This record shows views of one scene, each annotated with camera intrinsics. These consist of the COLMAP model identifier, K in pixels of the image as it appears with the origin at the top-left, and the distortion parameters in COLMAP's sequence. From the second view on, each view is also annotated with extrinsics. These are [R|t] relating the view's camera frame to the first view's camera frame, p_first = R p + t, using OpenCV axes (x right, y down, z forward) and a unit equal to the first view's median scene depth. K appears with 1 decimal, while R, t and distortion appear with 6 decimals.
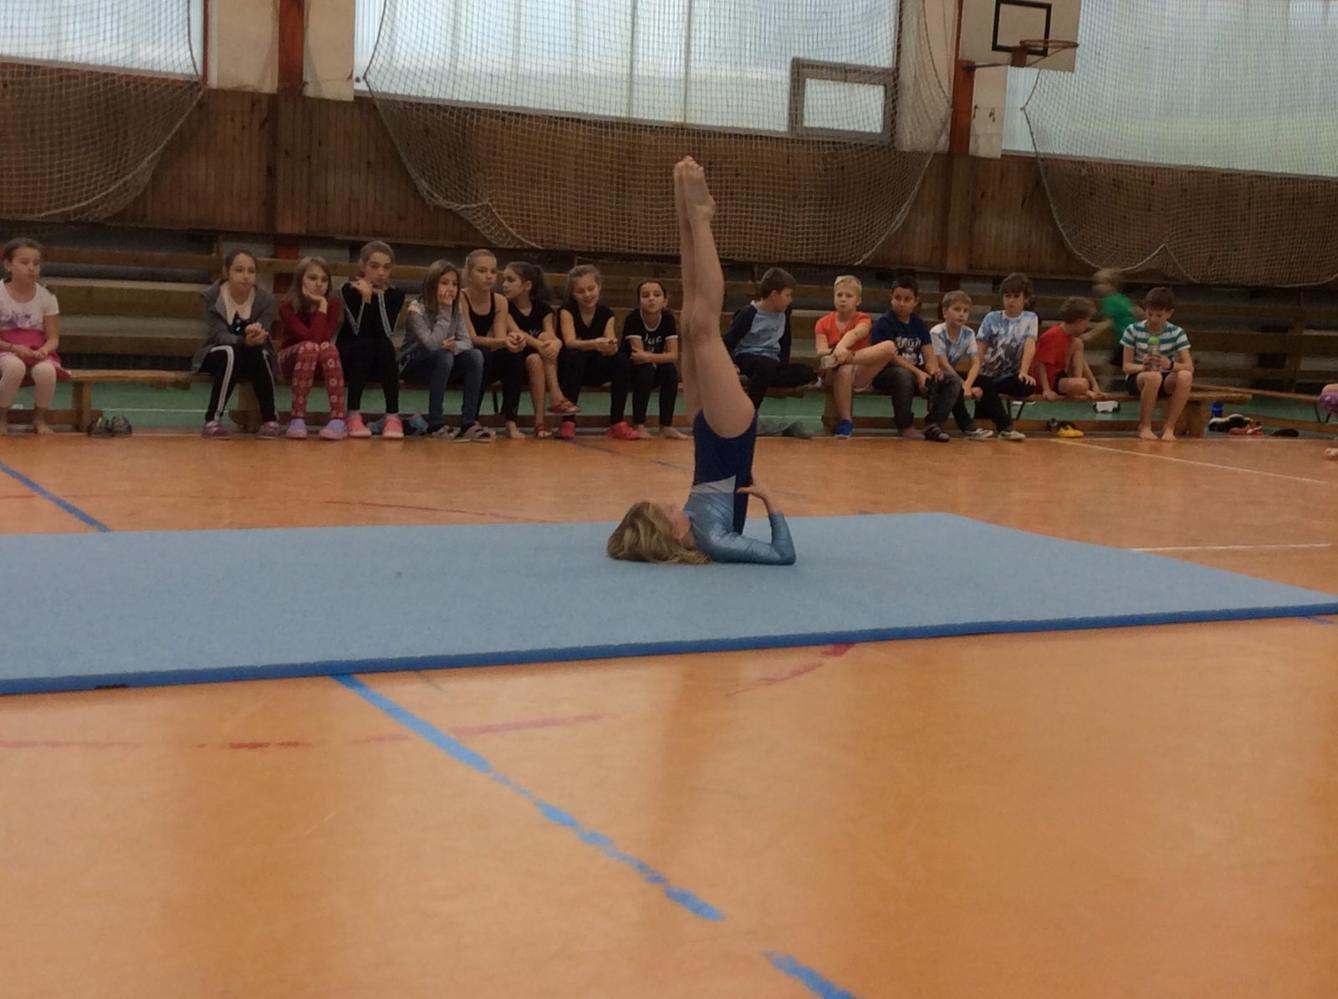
lens RADIAL K [[2005.5, 0, 679.6], [0, 2005.5, 492.2], [0, 0, 1]] dist [0.106796, 0.000000]
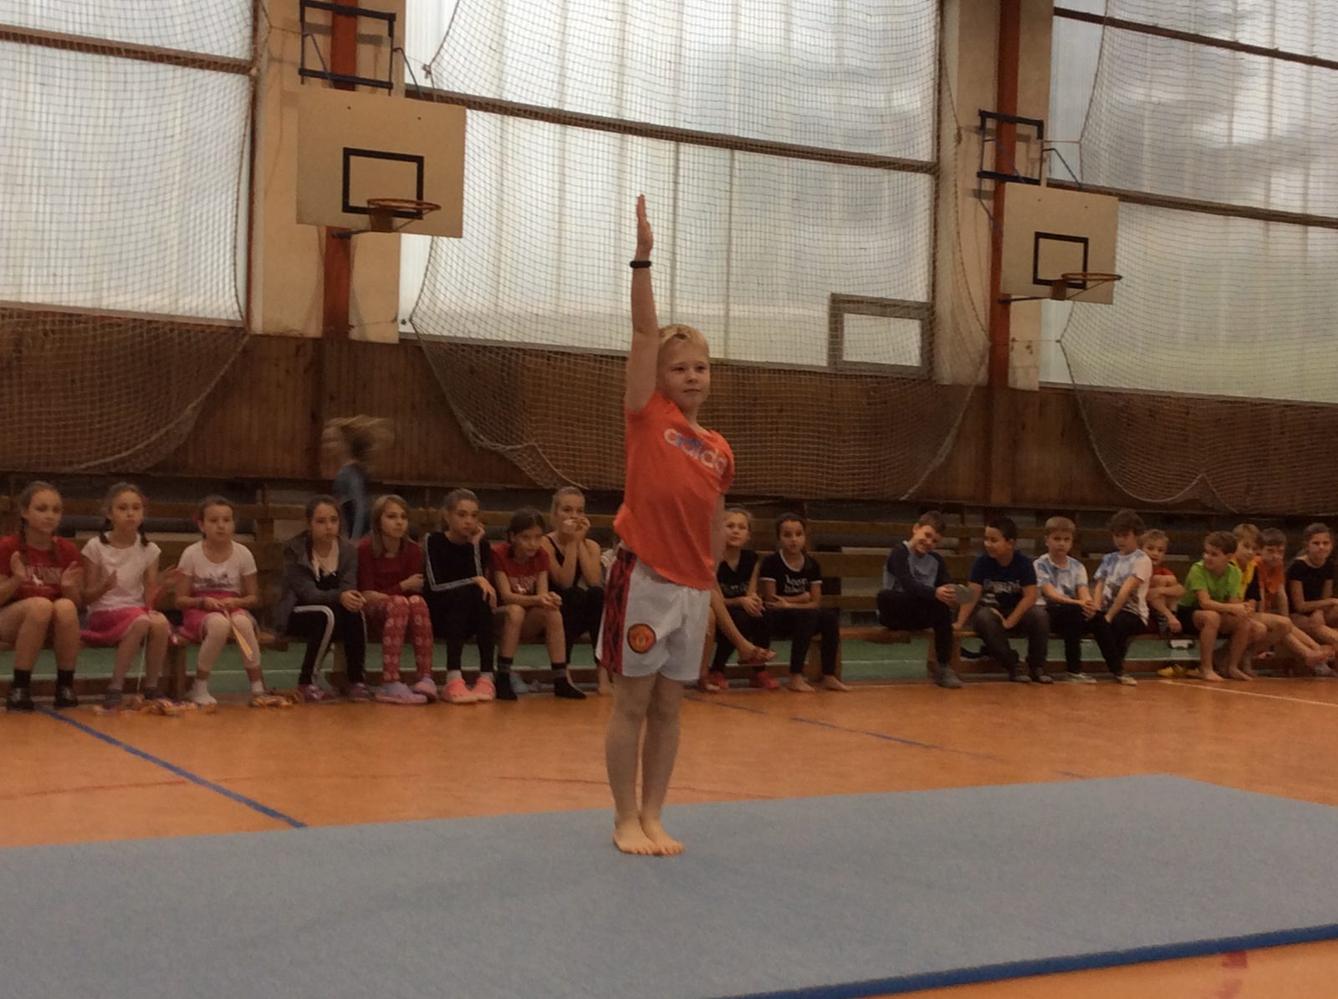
lens RADIAL K [[2005.5, 0, 674.5], [0, 2005.5, 496.9], [0, 0, 1]] dist [0.106796, 0.000000]
pose [[0.999051, -0.017994, 0.039665, -0.065713], [0.022350, 0.993426, -0.112272, -0.008411], [-0.037384, 0.113051, 0.992886, 0.041585]]
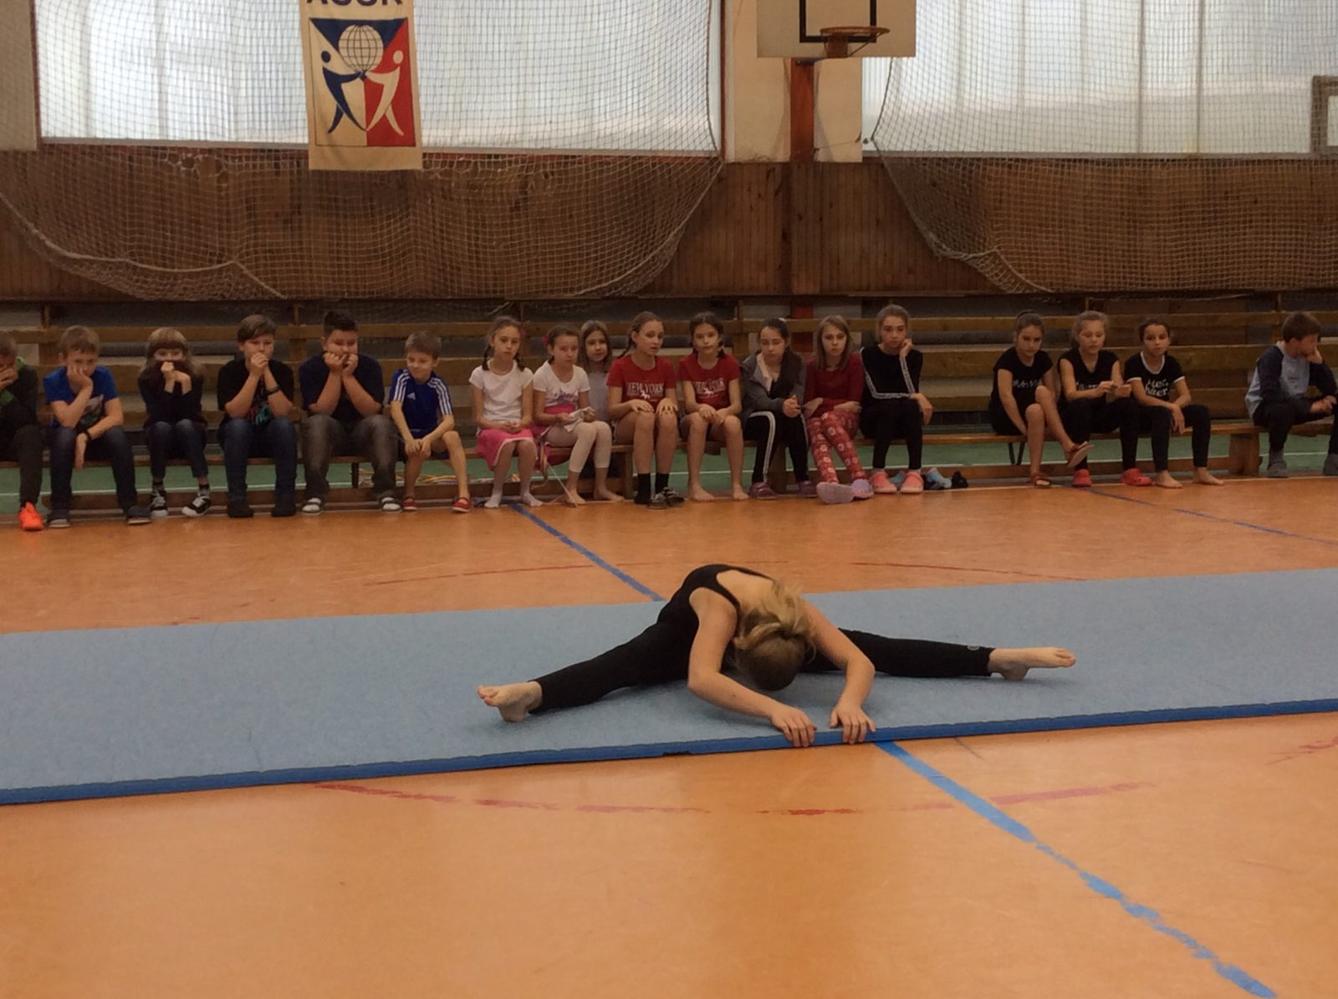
lens RADIAL K [[2005.5, 0, 671.6], [0, 2005.5, 504.4], [0, 0, 1]] dist [0.106796, 0.000000]
pose [[0.966917, -0.032456, -0.253017, -0.001170], [0.029774, 0.999453, -0.014423, -0.006750], [0.253347, 0.006412, 0.967354, -0.016687]]
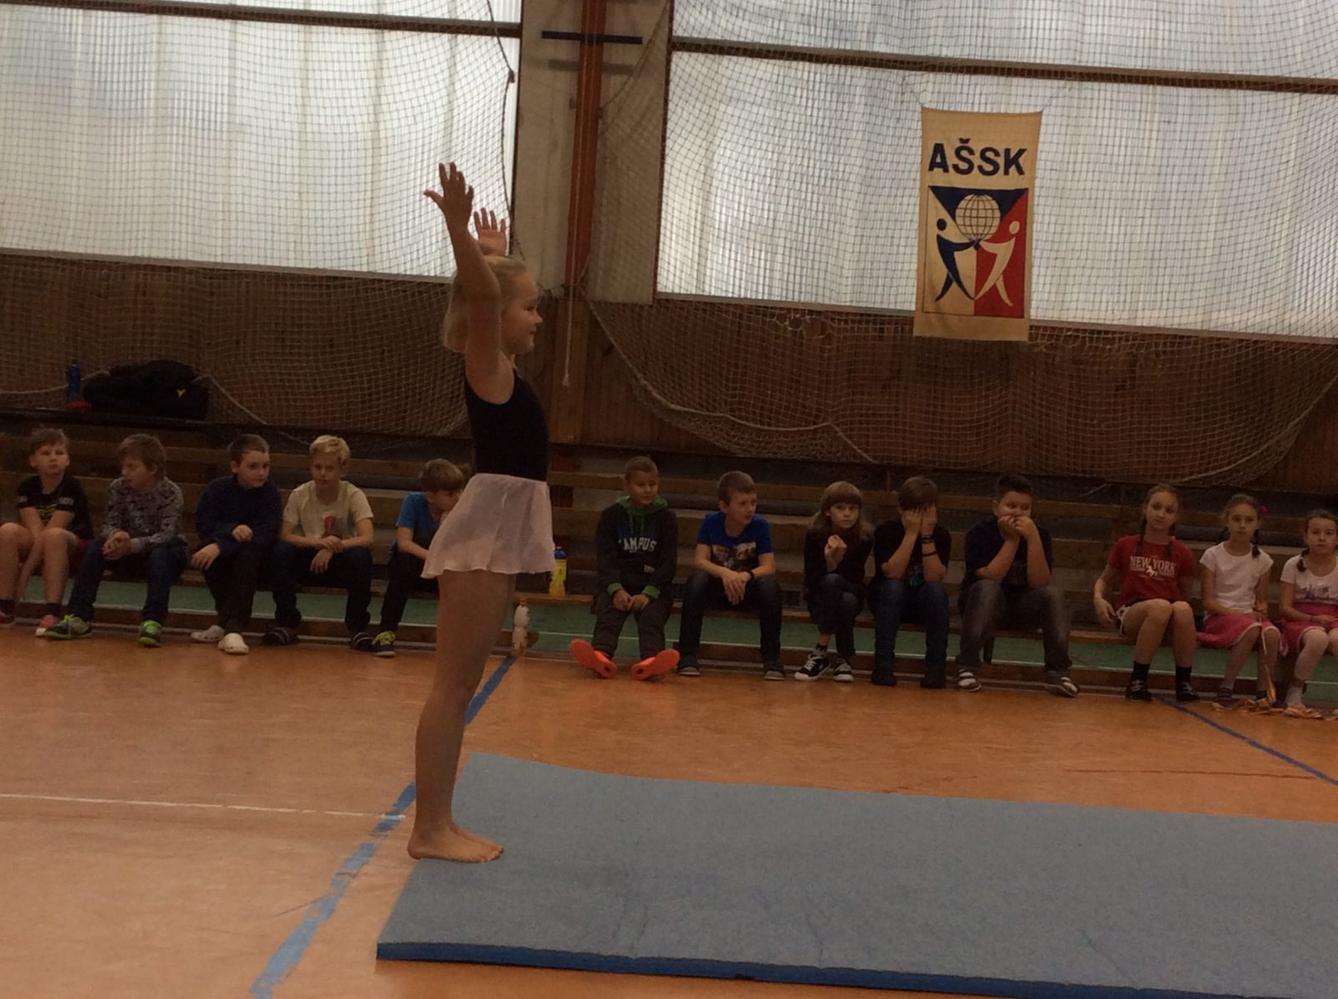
lens RADIAL K [[2005.5, 0, 663.4], [0, 2005.5, 490.7], [0, 0, 1]] dist [0.106796, 0.000000]
pose [[0.886867, 0.012650, -0.461852, -0.071161], [-0.070290, 0.991683, -0.107813, -0.003653], [0.456647, 0.128079, 0.880380, -0.004827]]
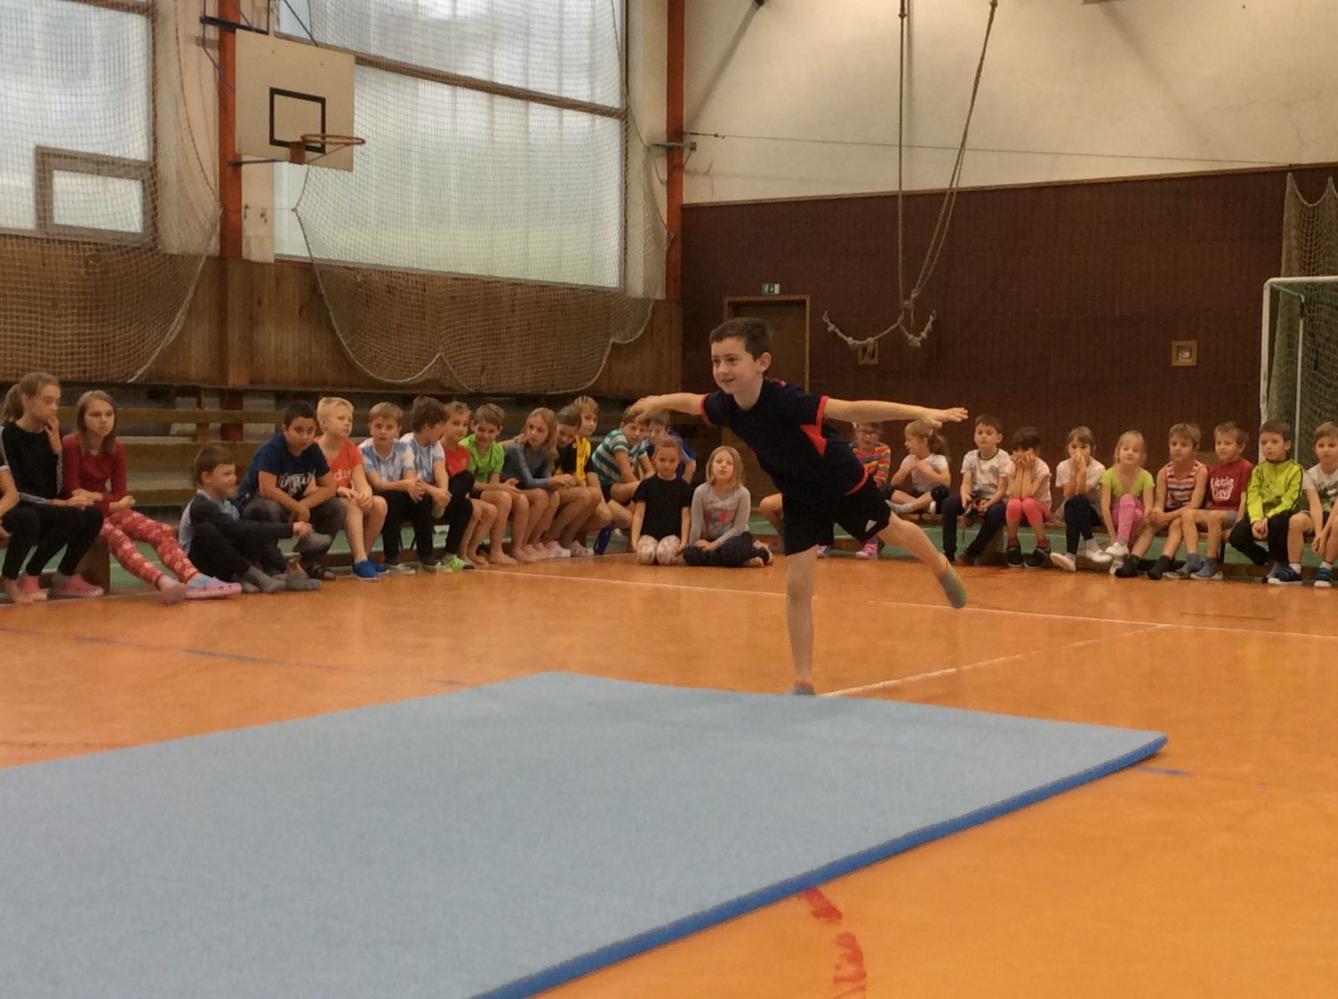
lens RADIAL K [[2005.5, 0, 680.2], [0, 2005.5, 502.9], [0, 0, 1]] dist [0.106796, 0.000000]
pose [[0.897106, -0.057169, 0.438100, -0.092656], [0.079516, 0.996293, -0.032818, -0.014236], [-0.434600, 0.064277, 0.898327, 0.120233]]
